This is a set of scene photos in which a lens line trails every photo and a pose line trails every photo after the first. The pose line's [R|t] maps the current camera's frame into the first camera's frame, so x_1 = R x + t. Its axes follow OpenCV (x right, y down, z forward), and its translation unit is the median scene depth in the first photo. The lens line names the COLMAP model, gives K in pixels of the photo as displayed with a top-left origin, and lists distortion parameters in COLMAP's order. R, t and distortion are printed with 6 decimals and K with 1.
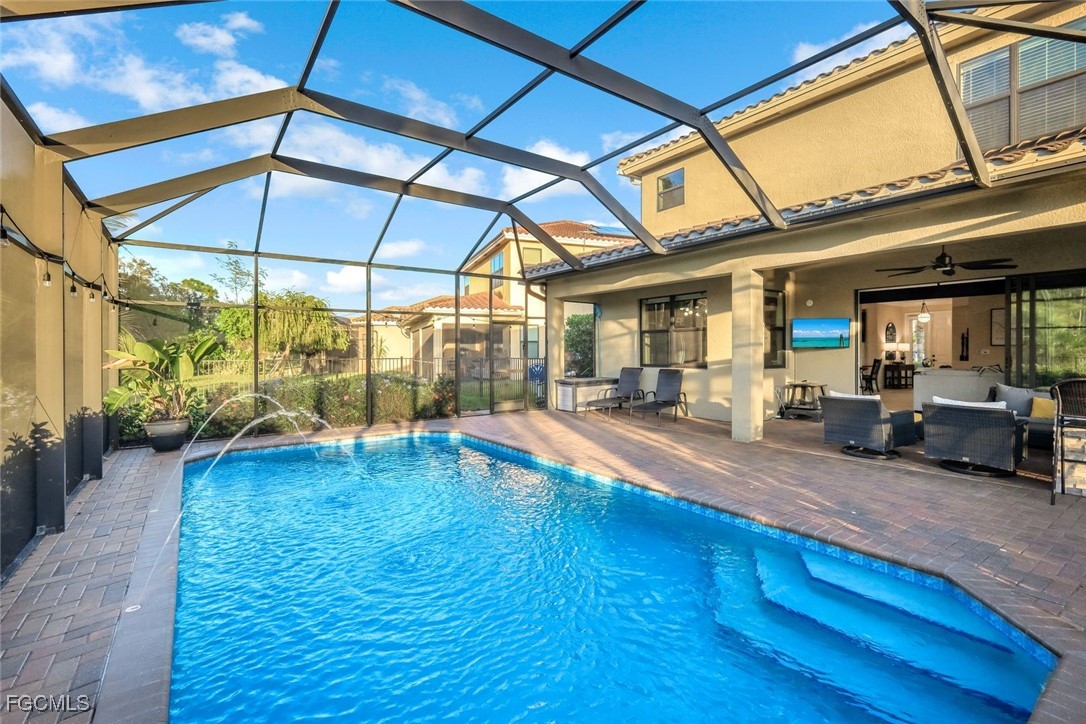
lens RADIAL K [[486.9, 0, 546.3], [0, 486.9, 361.4], [0, 0, 1]] dist [0.002347, -0.000169]
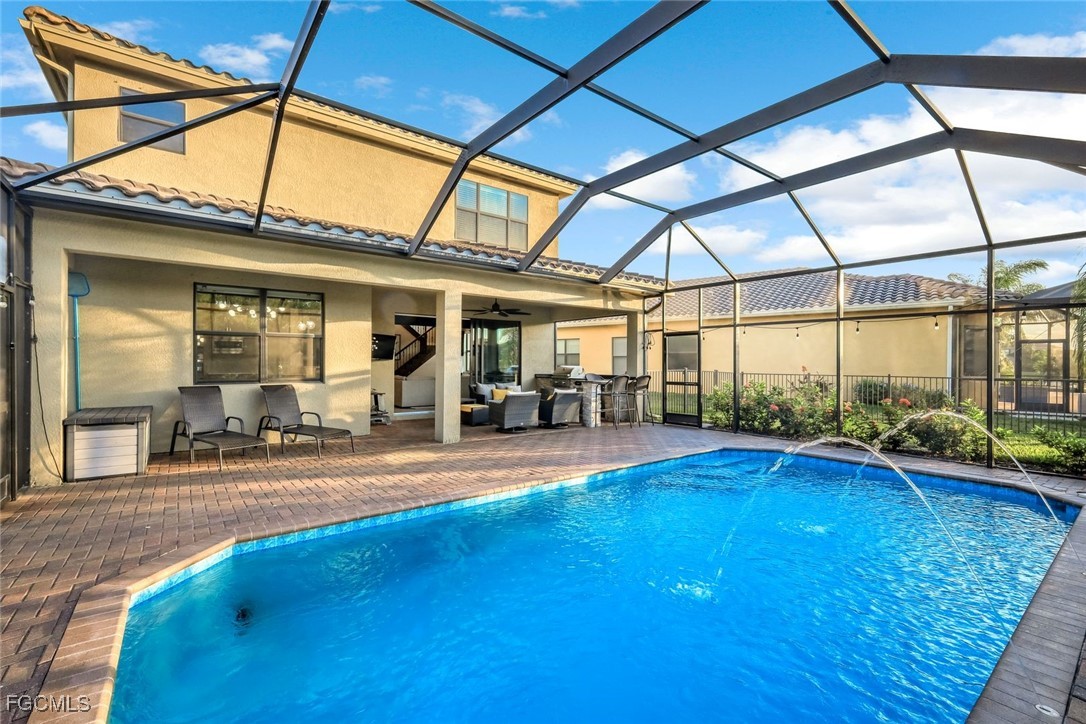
lens RADIAL K [[471.5, 0, 543.0], [0, 471.5, 362.0], [0, 0, 1]] dist [0.006825, 0.000061]
pose [[-0.029823, 0.002739, 0.999551, -0.530410], [0.020574, 0.999786, -0.002126, -0.011723], [-0.999343, 0.020502, -0.029873, 0.635964]]
